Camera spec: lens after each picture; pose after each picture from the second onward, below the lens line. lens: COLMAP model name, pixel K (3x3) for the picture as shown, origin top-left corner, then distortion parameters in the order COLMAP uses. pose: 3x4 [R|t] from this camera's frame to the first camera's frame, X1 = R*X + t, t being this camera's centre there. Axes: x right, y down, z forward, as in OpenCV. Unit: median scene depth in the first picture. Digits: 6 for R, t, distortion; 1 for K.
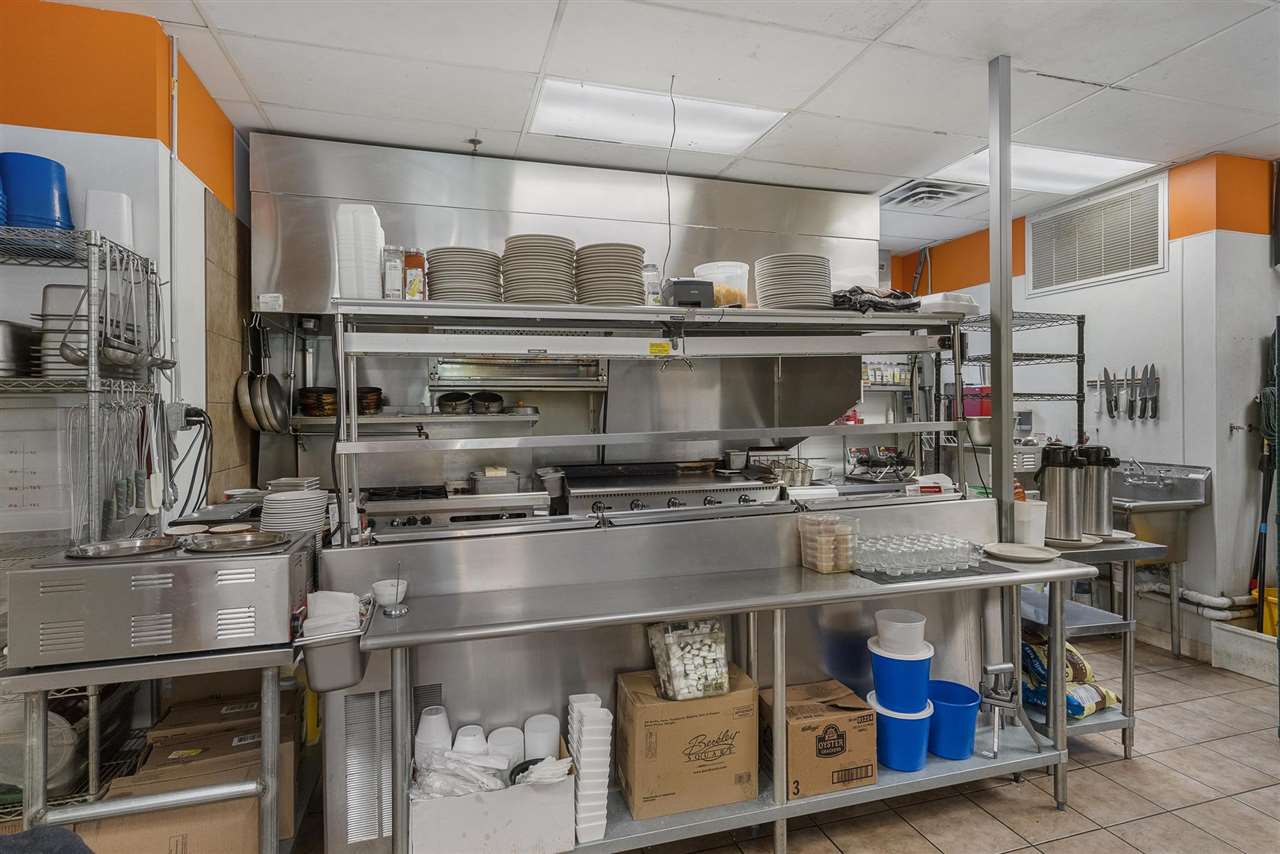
lens RADIAL K [[672.5, 0, 635.0], [0, 672.5, 408.3], [0, 0, 1]] dist [0.000929, 0.001903]
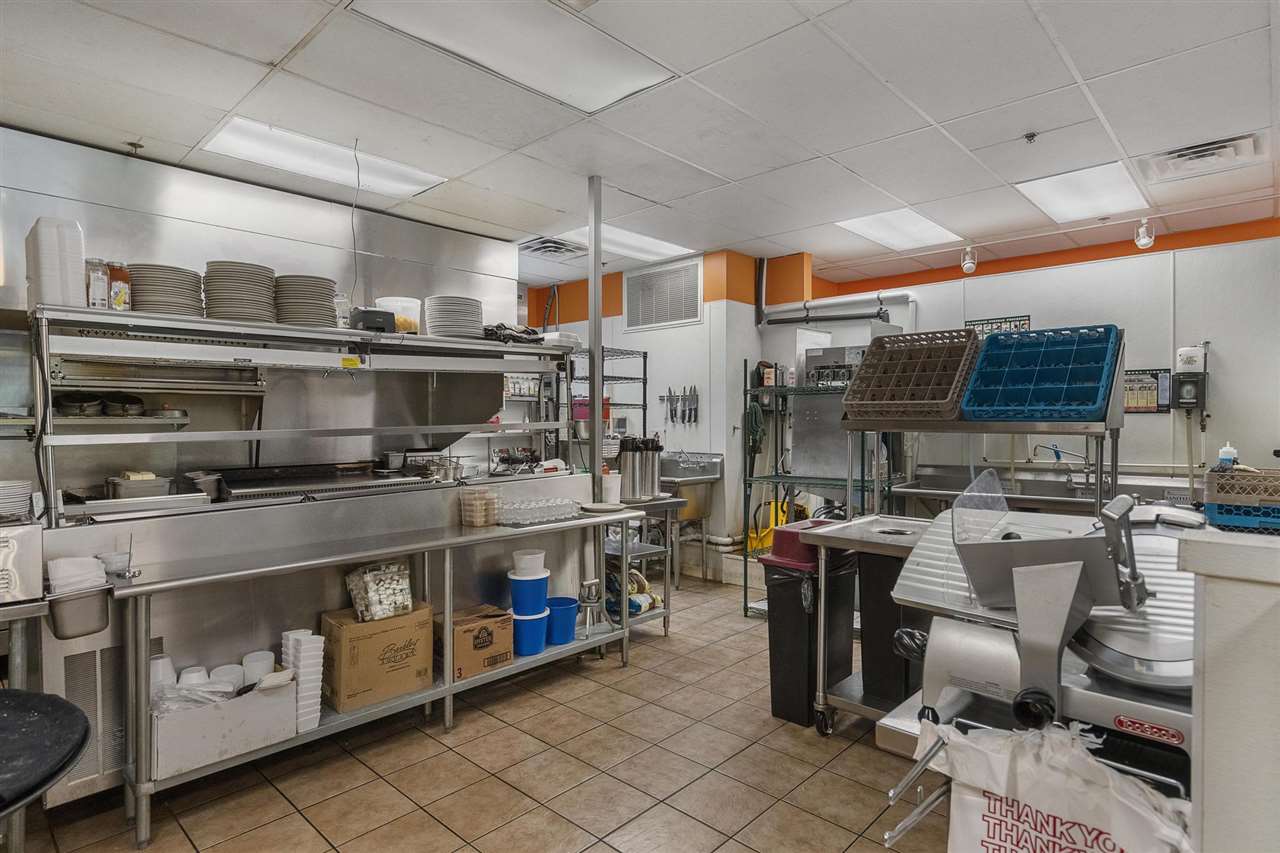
lens RADIAL K [[672.5, 0, 639.8], [0, 672.5, 427.0], [0, 0, 1]] dist [0.000929, 0.001903]
pose [[0.865006, -0.000765, 0.501761, -0.108565], [-0.005641, 0.999921, 0.011249, 0.013455], [-0.501730, -0.012562, 0.864933, -0.316720]]
